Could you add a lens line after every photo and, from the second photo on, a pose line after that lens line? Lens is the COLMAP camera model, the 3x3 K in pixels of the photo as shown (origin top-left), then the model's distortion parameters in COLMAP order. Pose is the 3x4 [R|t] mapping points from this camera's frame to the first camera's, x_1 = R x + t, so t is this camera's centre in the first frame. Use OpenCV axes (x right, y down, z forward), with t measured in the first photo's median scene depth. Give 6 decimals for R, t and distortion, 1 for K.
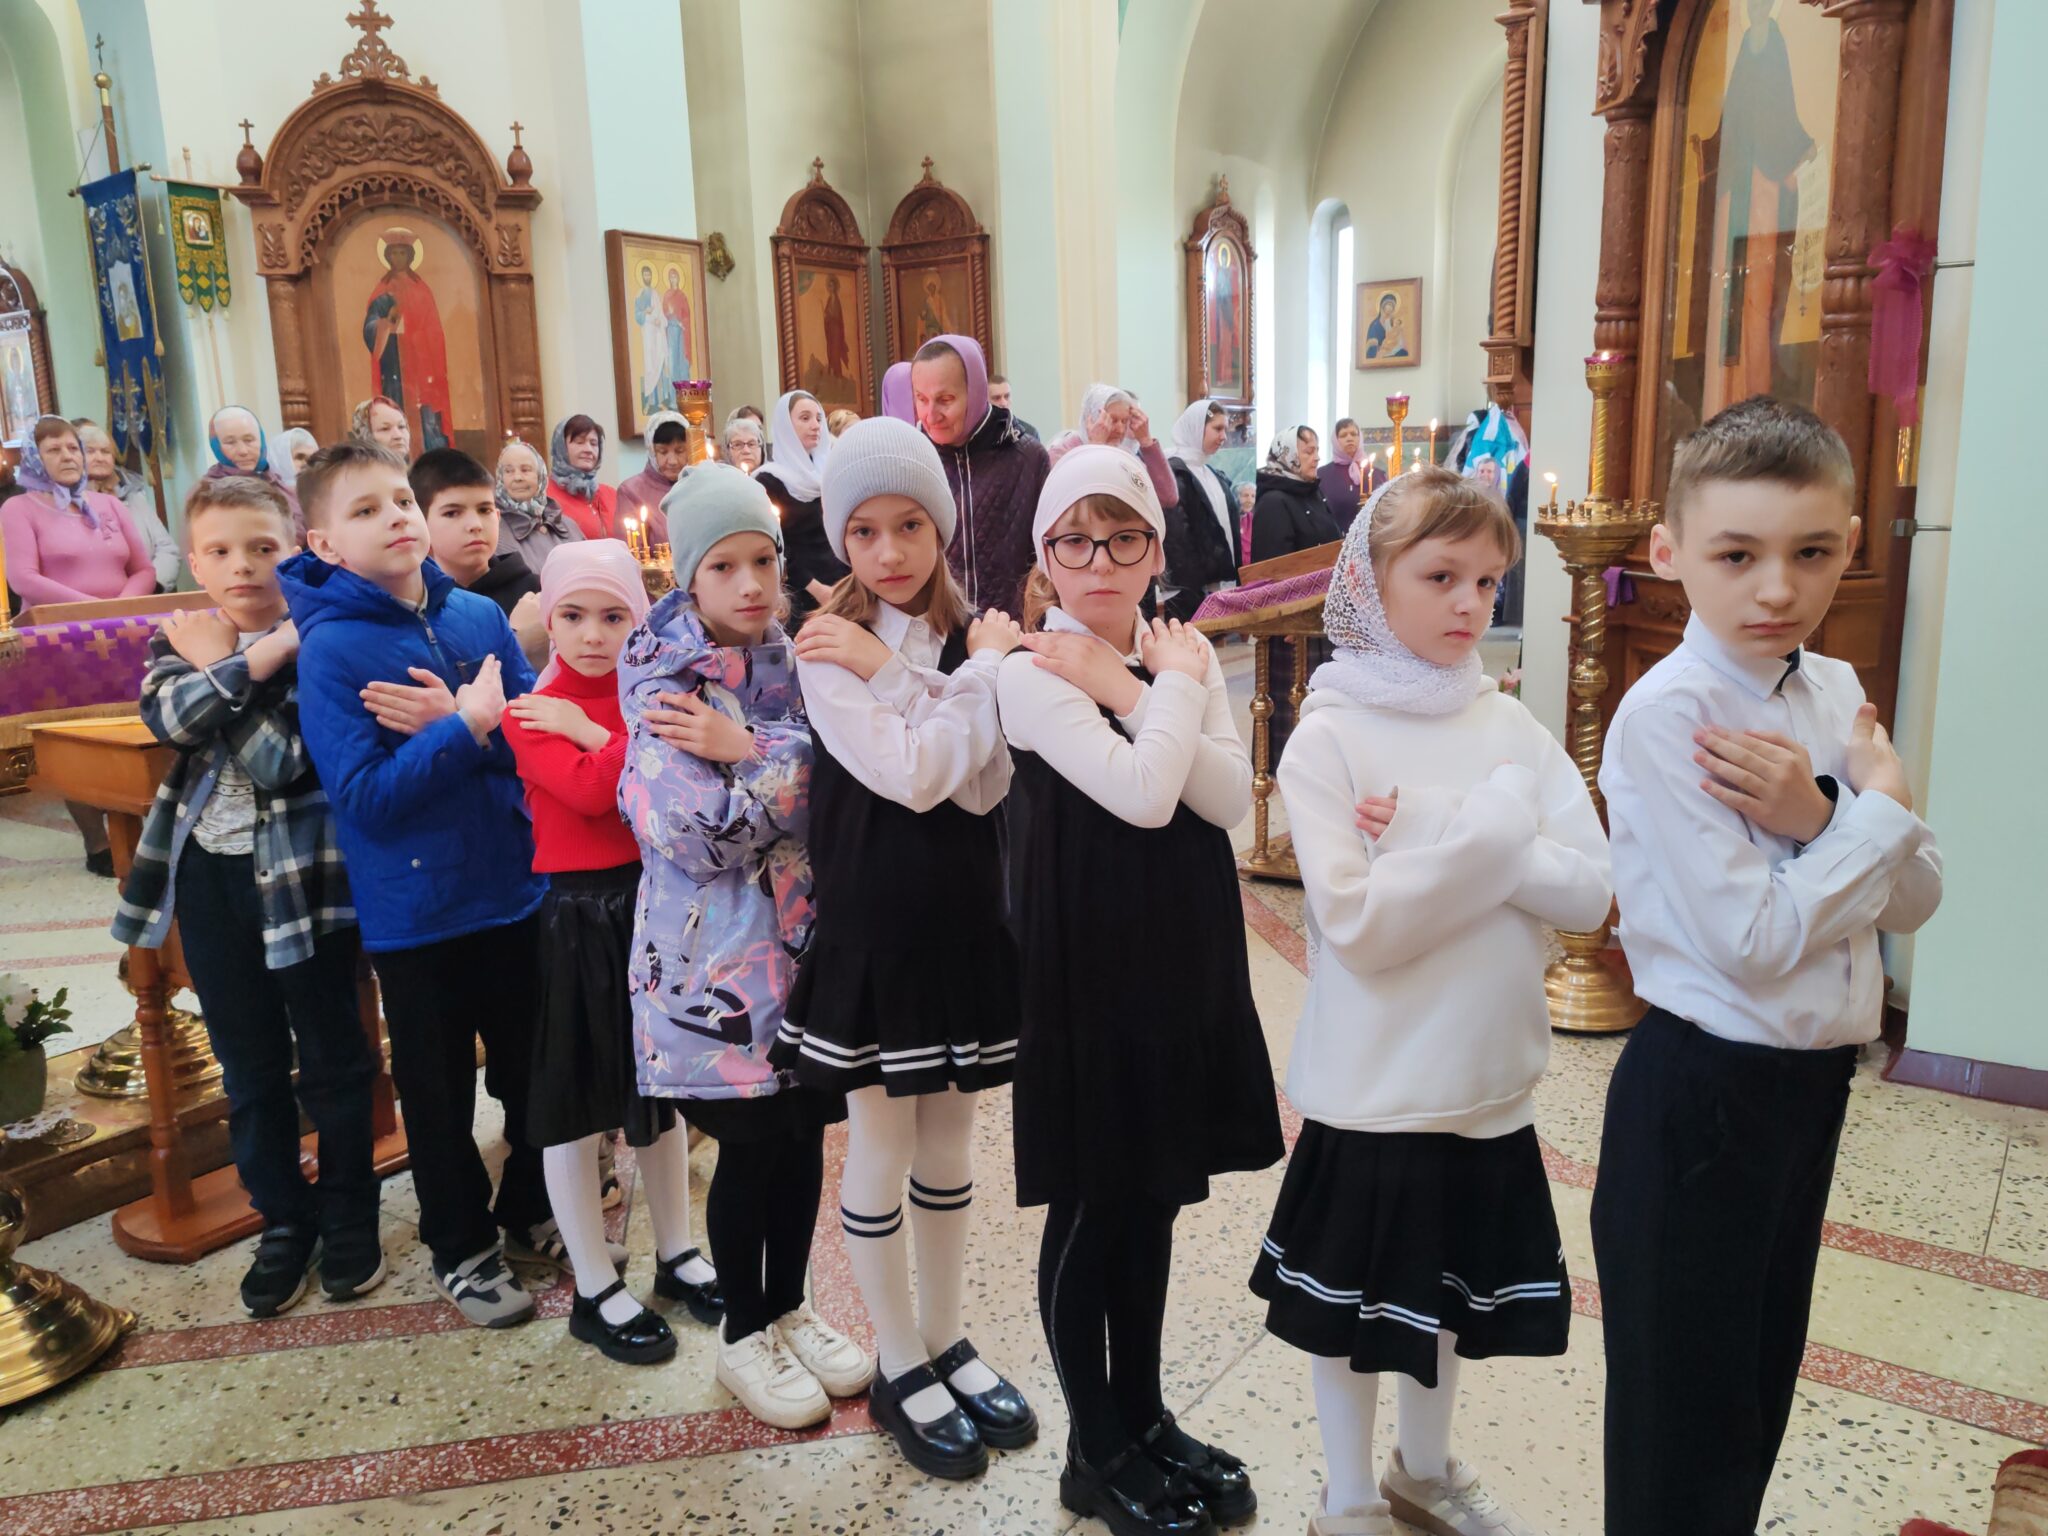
lens RADIAL K [[1506.9, 0, 1024.0], [0, 1506.9, 768.0], [0, 0, 1]] dist [0.009776, -0.013143]
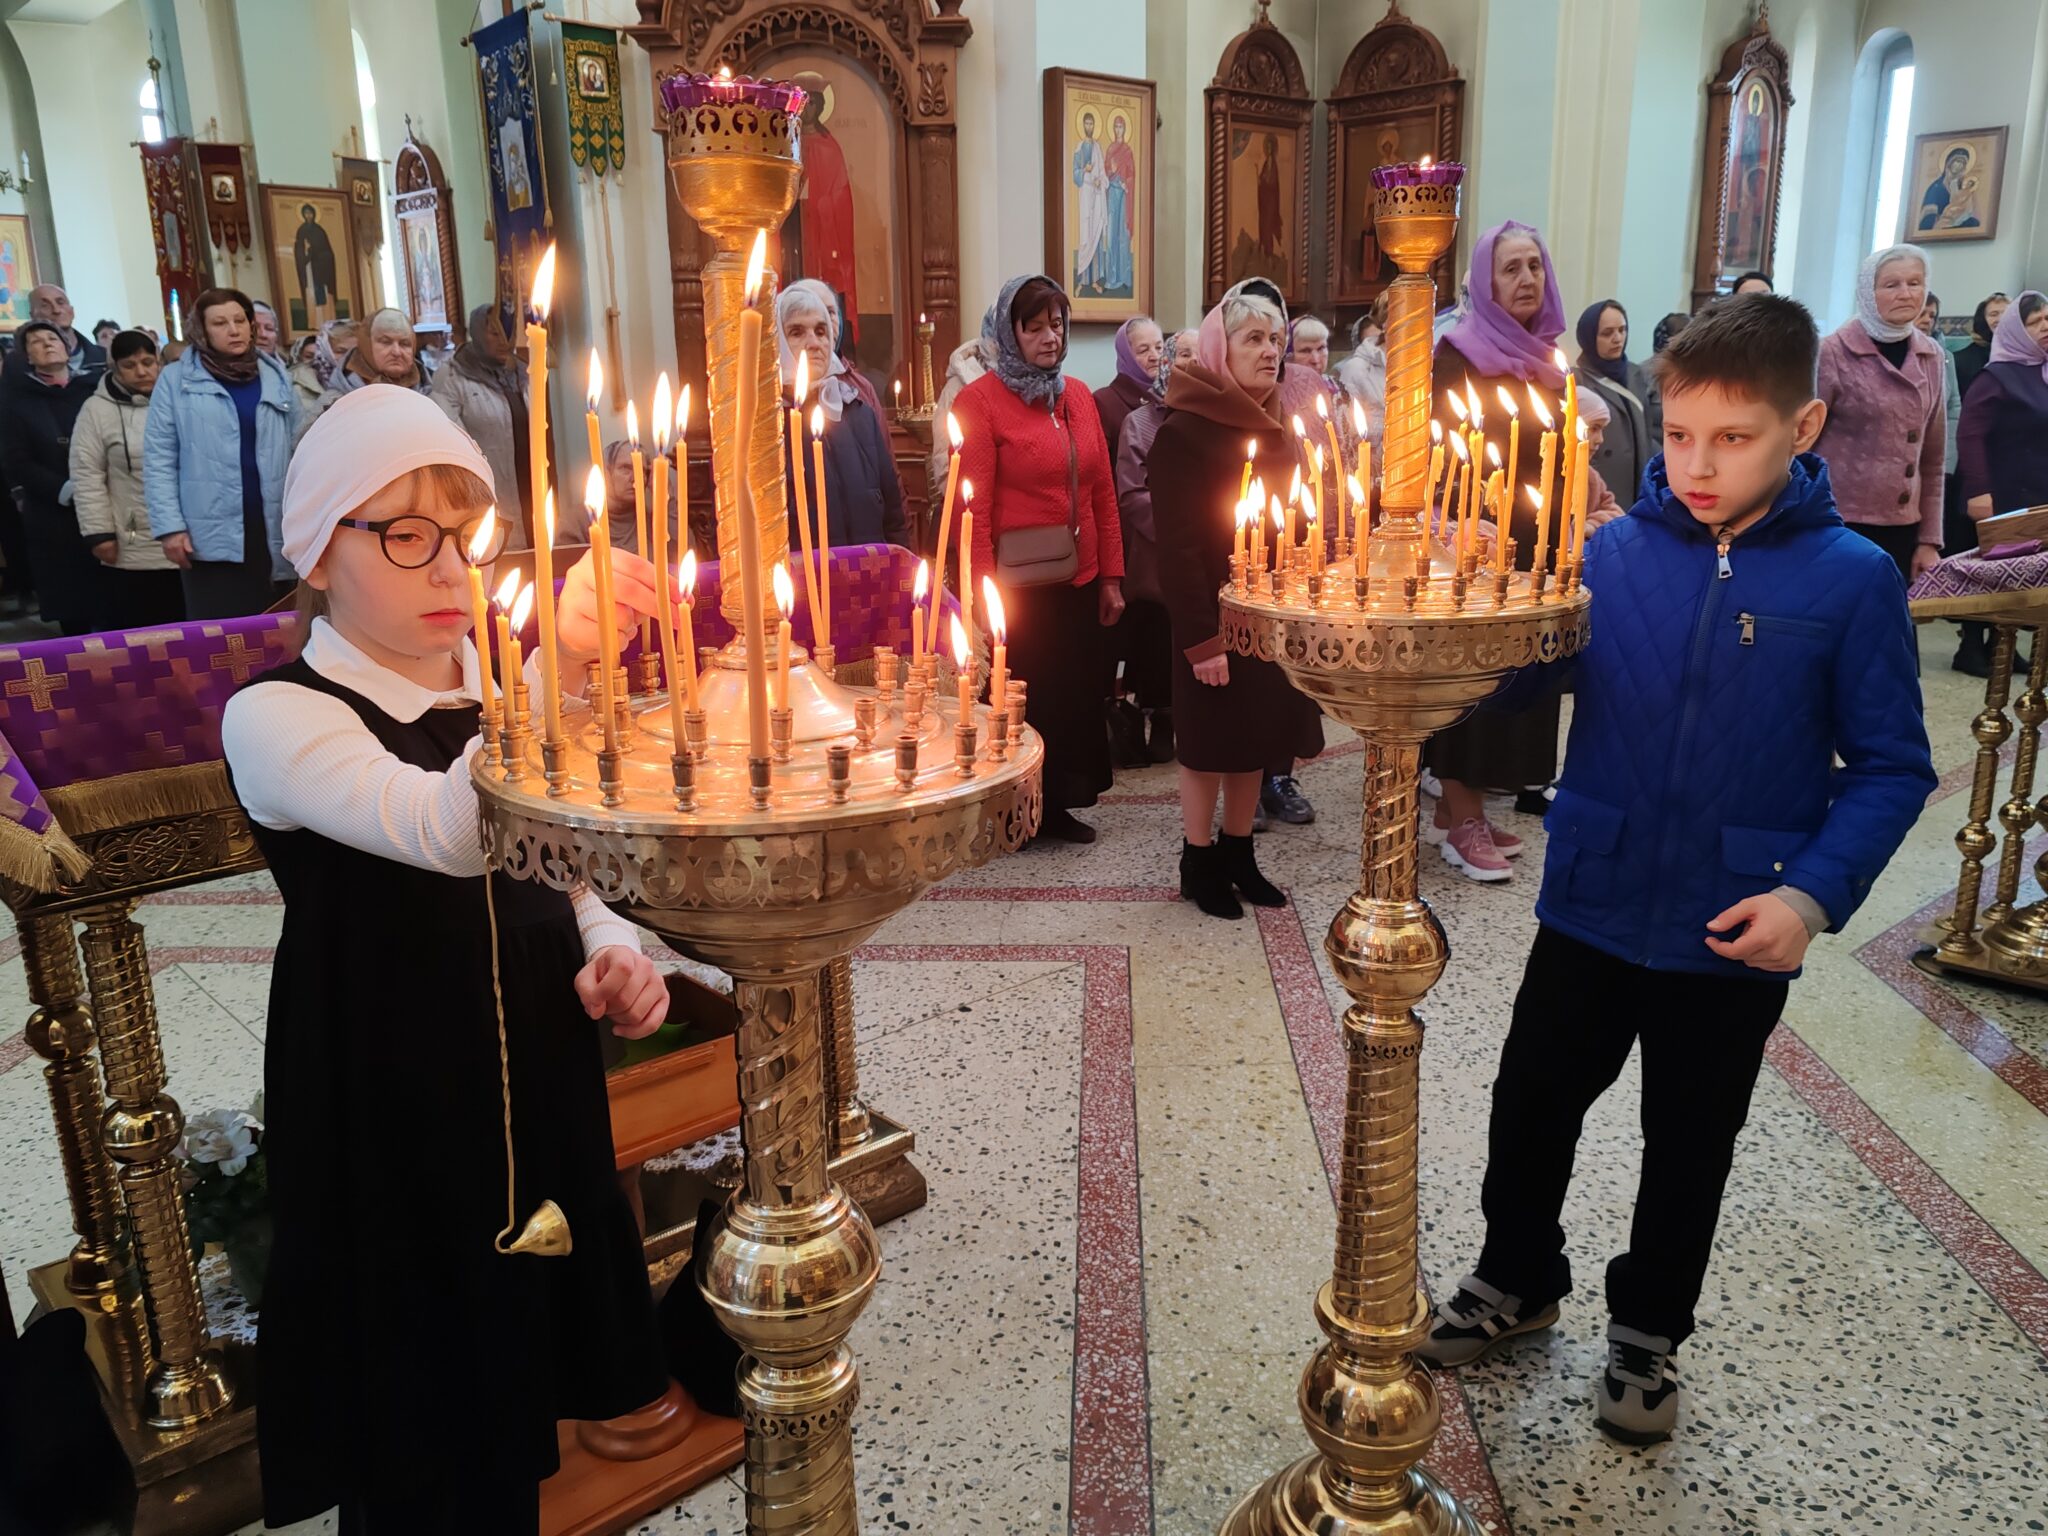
lens RADIAL K [[1520.7, 0, 1024.0], [0, 1520.7, 768.0], [0, 0, 1]] dist [0.005397, 0.003345]
pose [[0.973899, 0.068702, -0.216333, -0.084455], [-0.054440, 0.995974, 0.071214, -0.035310], [0.220354, -0.057578, 0.973719, 0.170224]]
